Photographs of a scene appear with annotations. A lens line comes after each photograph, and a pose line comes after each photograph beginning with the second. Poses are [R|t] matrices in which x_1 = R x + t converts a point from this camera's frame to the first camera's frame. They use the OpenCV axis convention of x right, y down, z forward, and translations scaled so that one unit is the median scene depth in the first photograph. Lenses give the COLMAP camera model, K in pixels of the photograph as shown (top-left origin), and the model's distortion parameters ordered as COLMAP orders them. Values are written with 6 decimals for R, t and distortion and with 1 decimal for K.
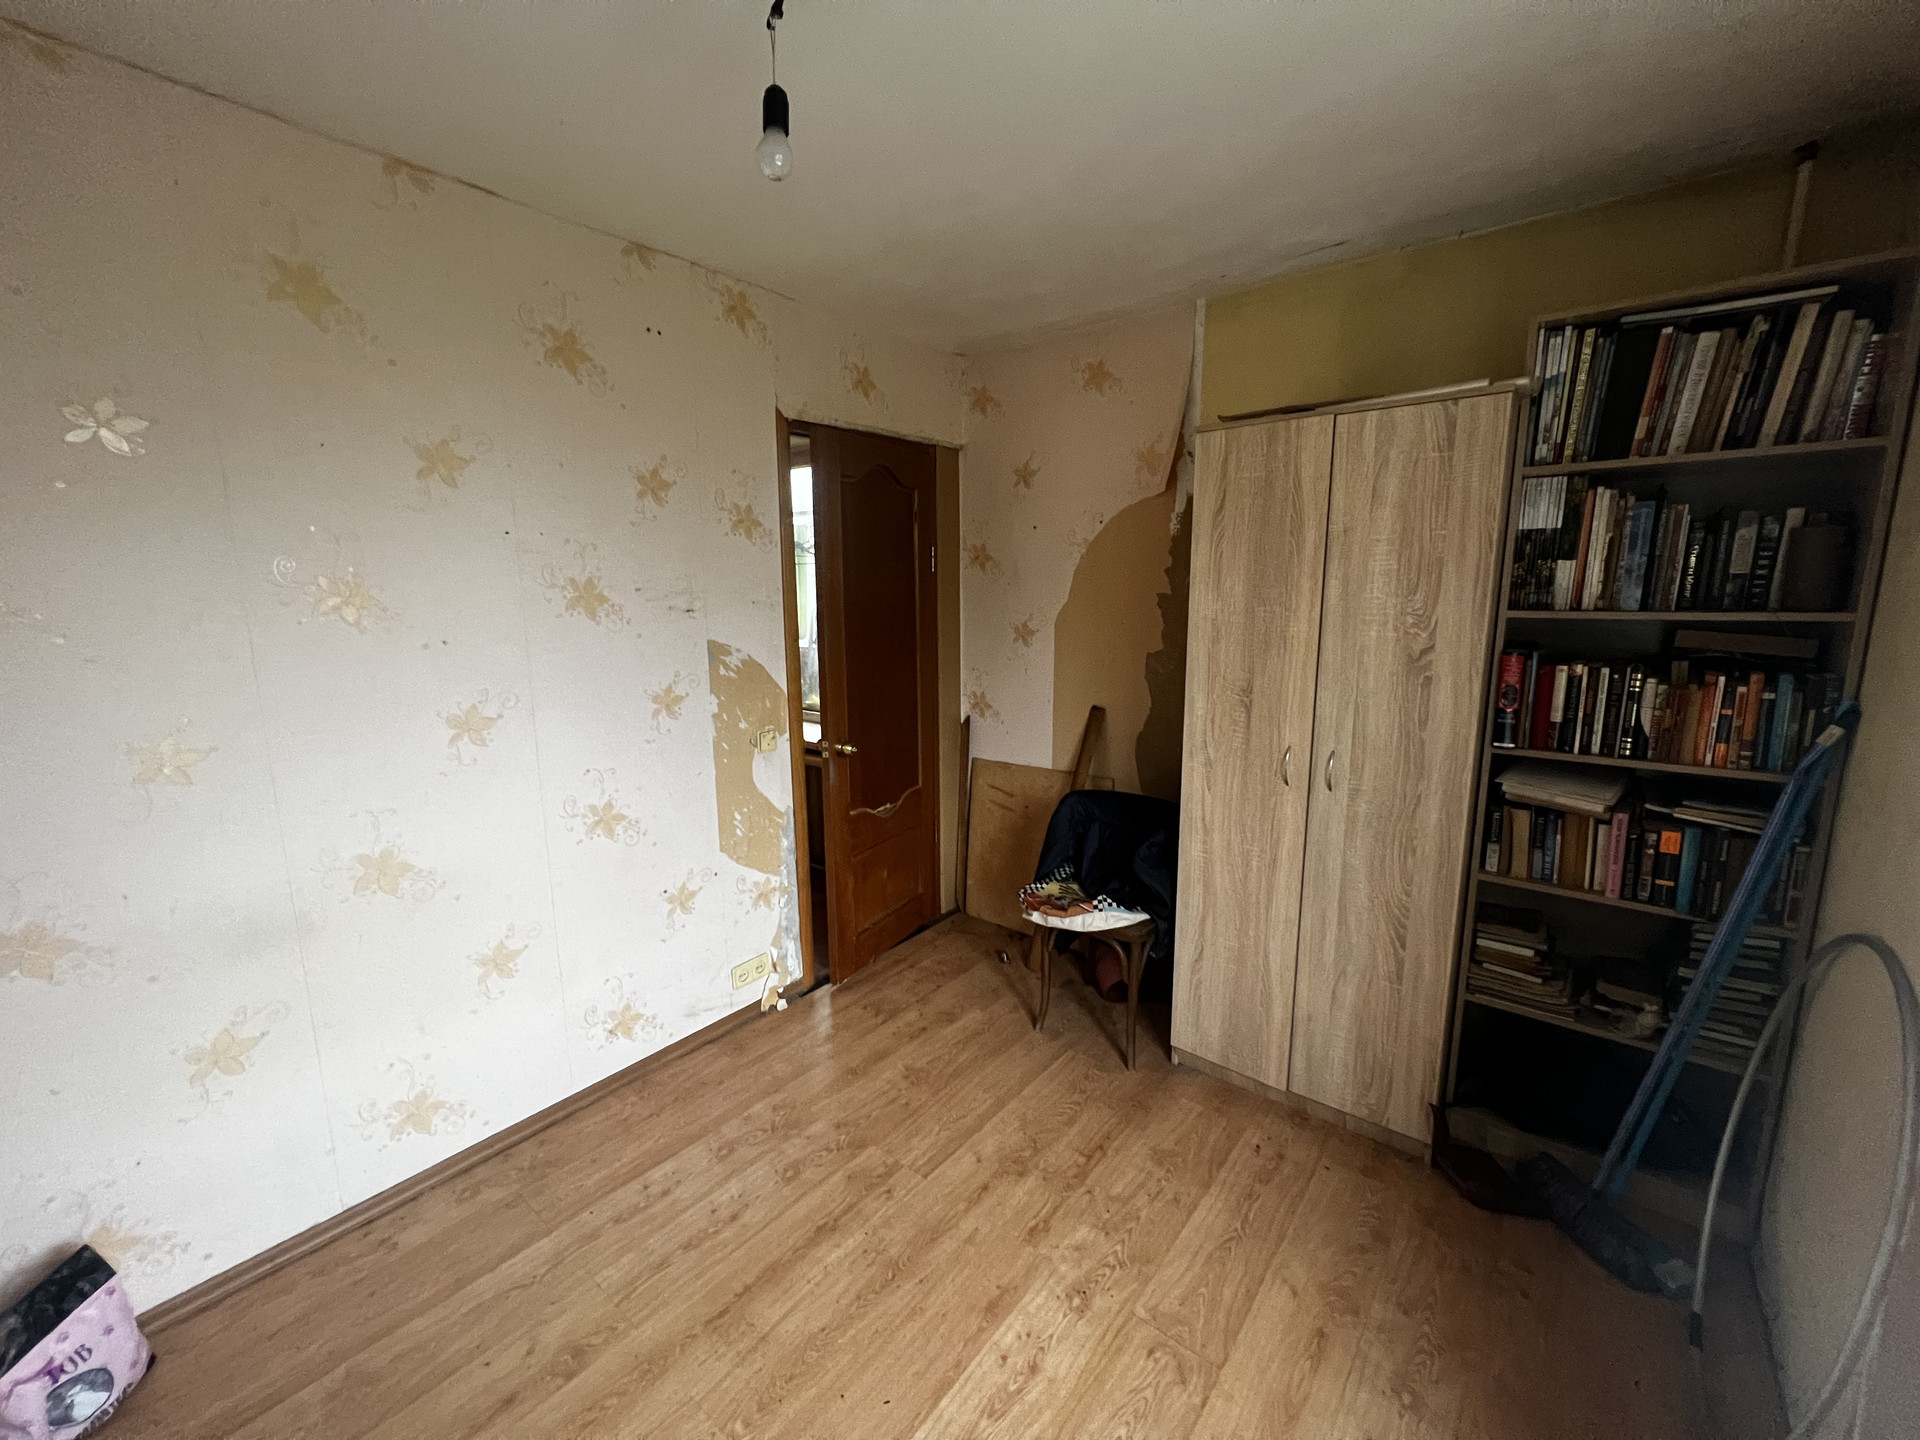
lens RADIAL K [[771.6, 0, 958.1], [0, 771.6, 715.0], [0, 0, 1]] dist [-0.000803, 0.000390]
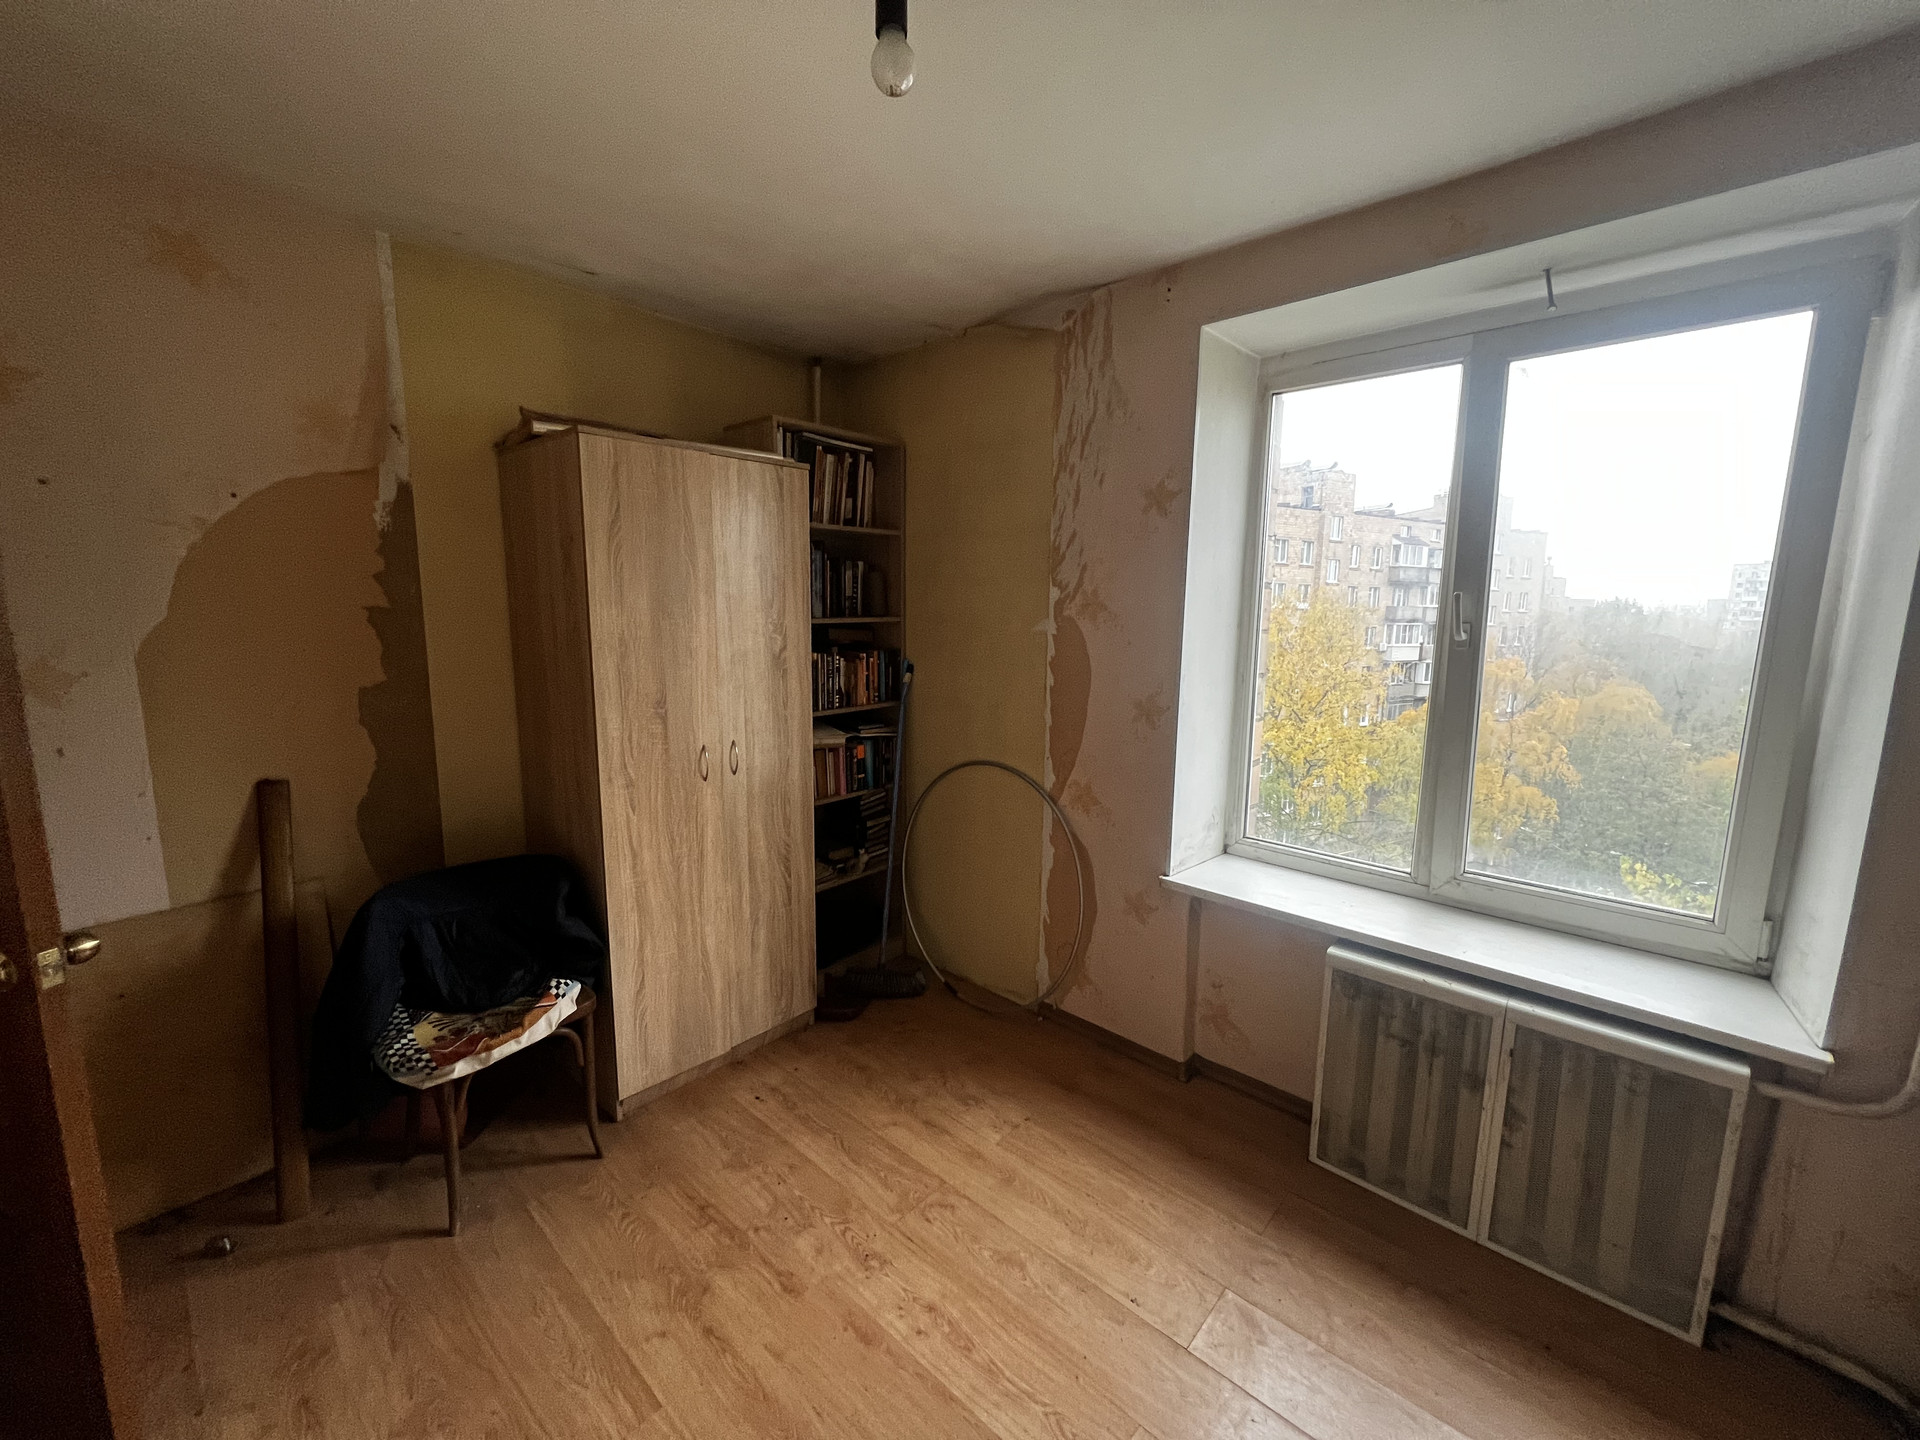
lens RADIAL K [[771.6, 0, 960.8], [0, 771.6, 716.8], [0, 0, 1]] dist [-0.000803, 0.000390]
pose [[0.044185, -0.141517, 0.988949, -0.680815], [0.153664, 0.979099, 0.133242, -0.095749], [-0.987135, 0.146078, 0.065008, 0.595819]]
